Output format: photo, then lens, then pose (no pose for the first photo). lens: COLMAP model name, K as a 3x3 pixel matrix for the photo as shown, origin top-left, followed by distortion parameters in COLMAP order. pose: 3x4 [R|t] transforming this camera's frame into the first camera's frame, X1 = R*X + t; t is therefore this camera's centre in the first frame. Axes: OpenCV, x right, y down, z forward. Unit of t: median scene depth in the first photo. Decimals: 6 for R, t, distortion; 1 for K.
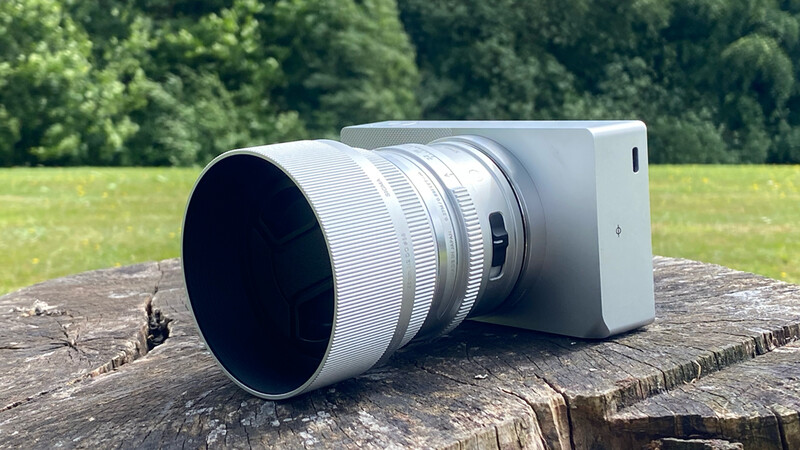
lens RADIAL K [[1190.8, 0, 400.0], [0, 1190.8, 225.0], [0, 0, 1]] dist [0.130294, -0.222167]
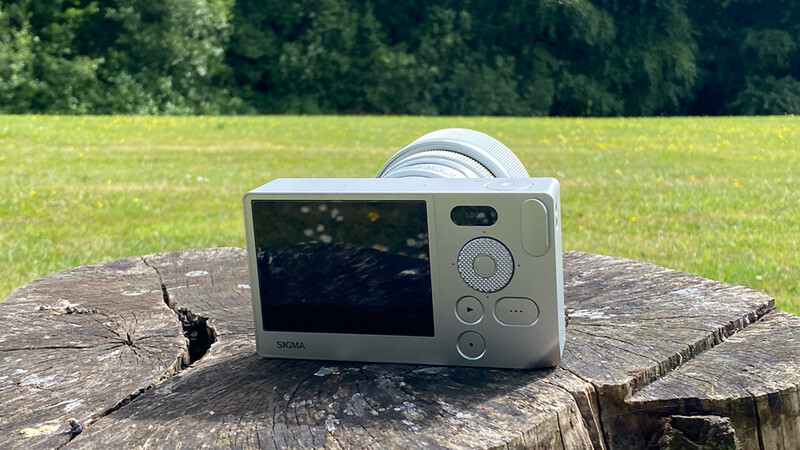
lens RADIAL K [[1190.8, 0, 400.0], [0, 1190.8, 225.0], [0, 0, 1]] dist [0.130294, -0.222167]
pose [[0.985770, -0.006195, 0.167985, -0.285413], [-0.000731, 0.999153, 0.041133, -0.083115], [-0.168098, -0.040670, 0.984931, -0.233938]]
